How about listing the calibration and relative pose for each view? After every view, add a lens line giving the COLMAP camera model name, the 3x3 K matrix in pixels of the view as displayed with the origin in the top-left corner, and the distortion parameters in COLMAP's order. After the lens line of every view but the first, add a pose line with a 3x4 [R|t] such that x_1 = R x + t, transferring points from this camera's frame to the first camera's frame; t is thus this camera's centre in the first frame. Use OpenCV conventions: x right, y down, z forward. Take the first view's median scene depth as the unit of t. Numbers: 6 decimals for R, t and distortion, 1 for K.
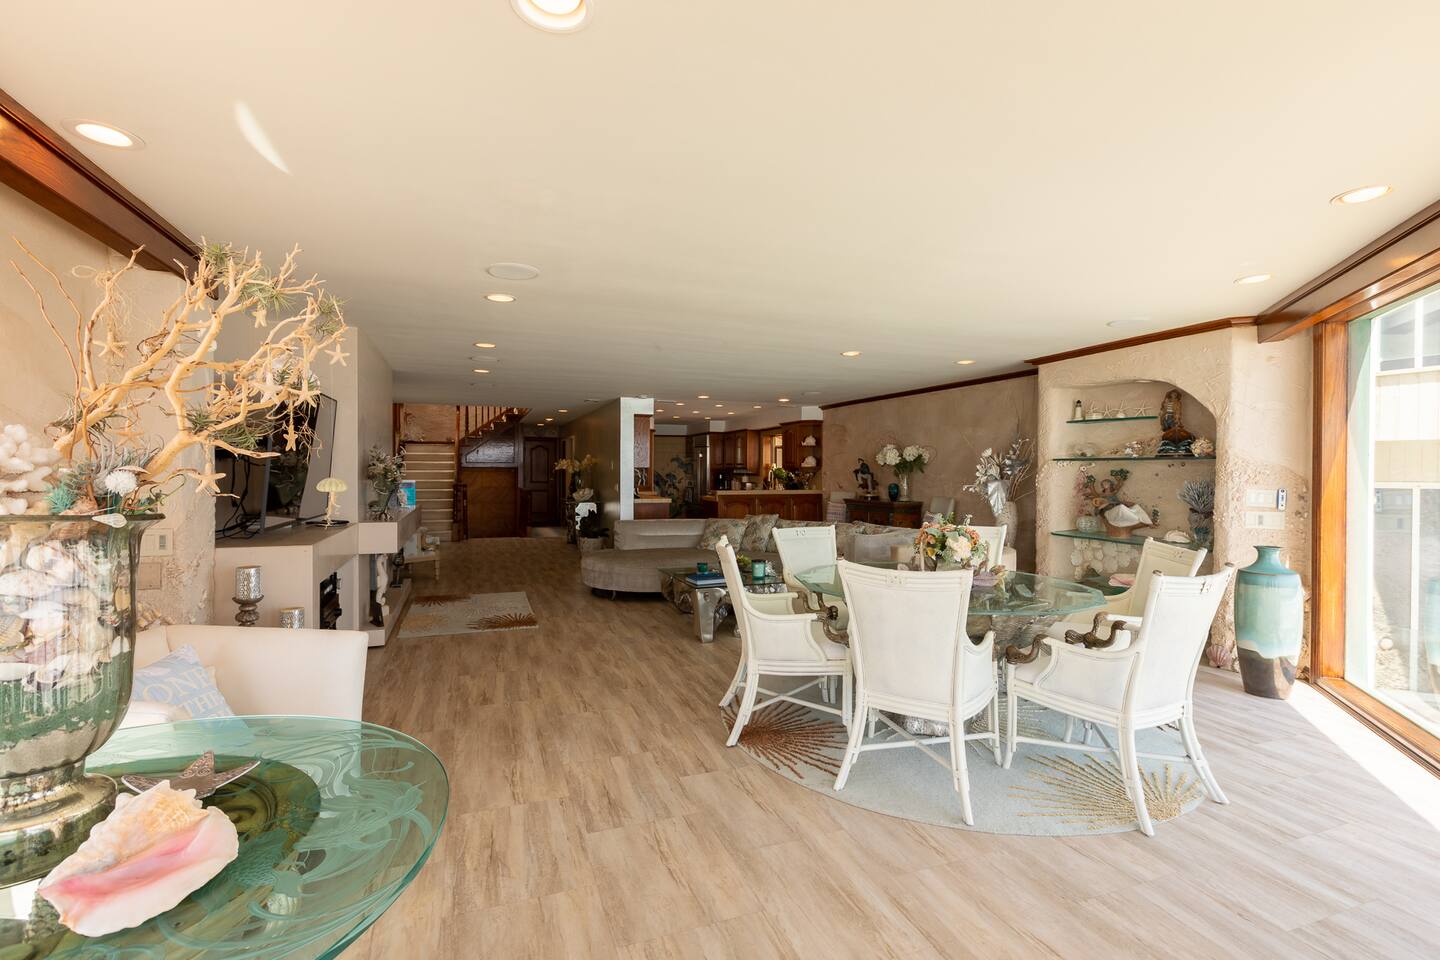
lens RADIAL K [[651.0, 0, 716.0], [0, 651.0, 474.3], [0, 0, 1]] dist [-0.001234, 0.000063]
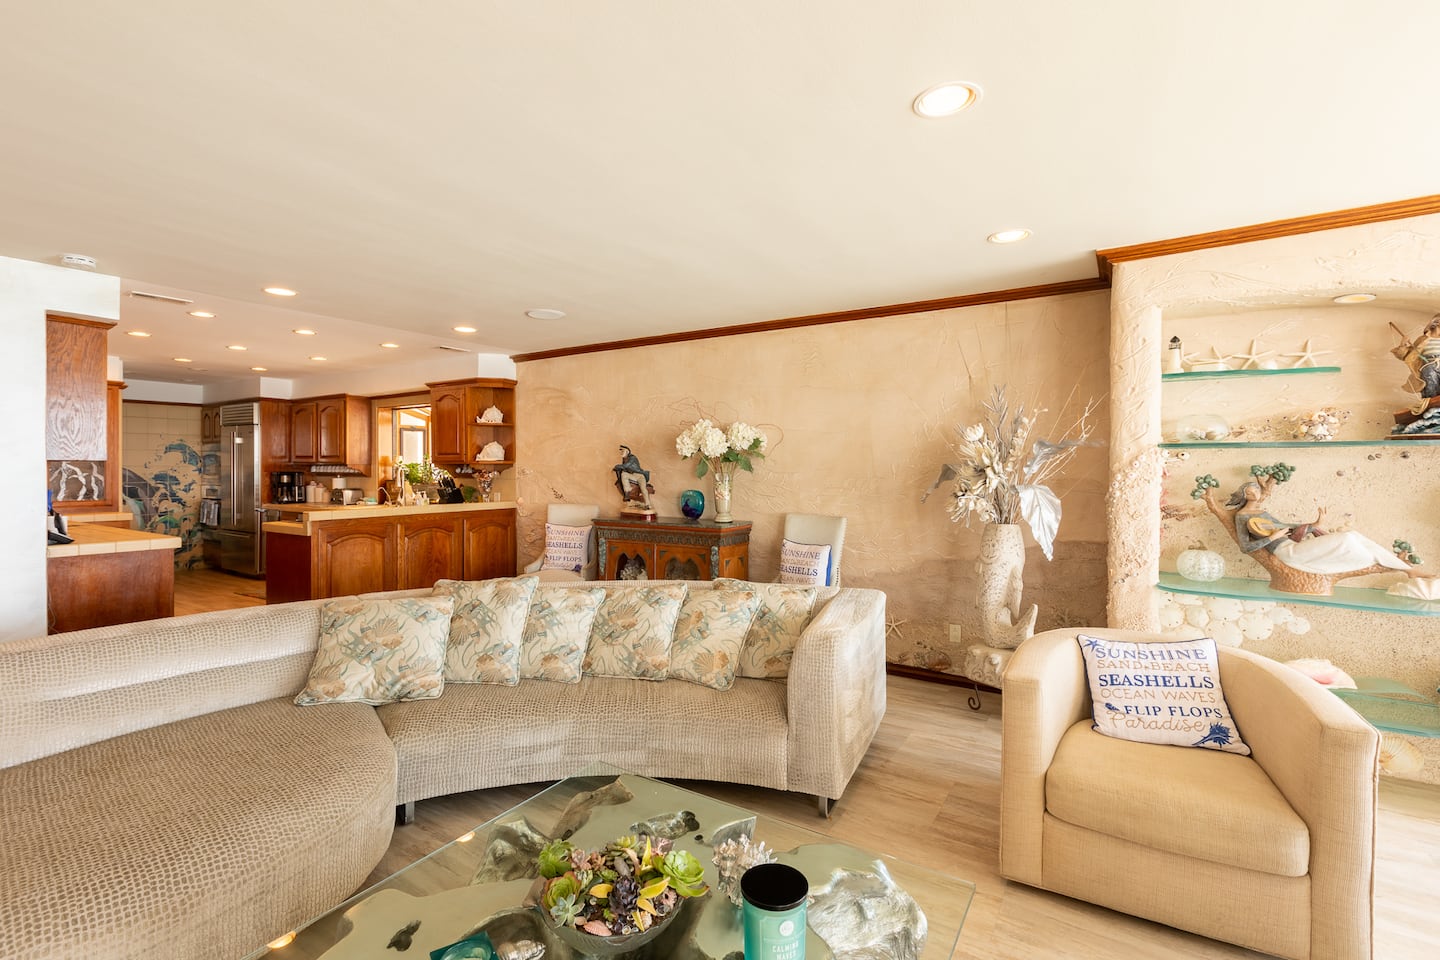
lens RADIAL K [[651.0, 0, 716.0], [0, 651.0, 474.3], [0, 0, 1]] dist [-0.001234, 0.000063]
pose [[0.800623, -0.005078, 0.599147, -0.039716], [0.003906, 0.999987, 0.003256, -0.001236], [-0.599156, -0.000266, 0.800632, 0.431709]]
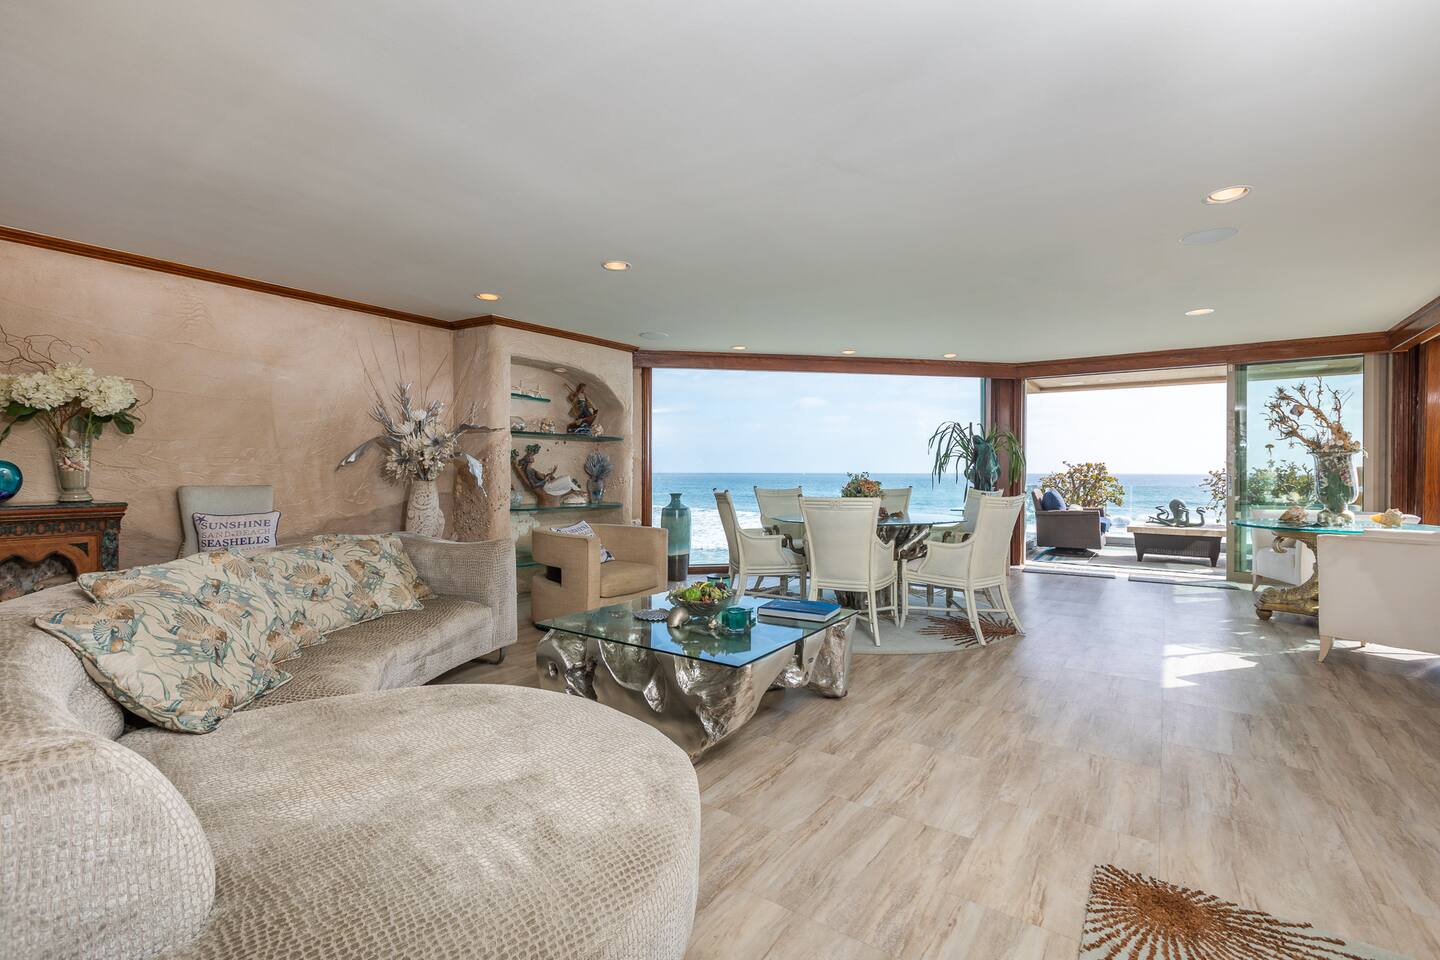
lens RADIAL K [[651.0, 0, 716.0], [0, 651.0, 474.3], [0, 0, 1]] dist [-0.001234, 0.000063]
pose [[-0.584188, 0.000307, 0.811618, -0.228090], [0.009681, 0.999931, 0.006590, 0.019523], [-0.811561, 0.011707, -0.584151, 0.711676]]
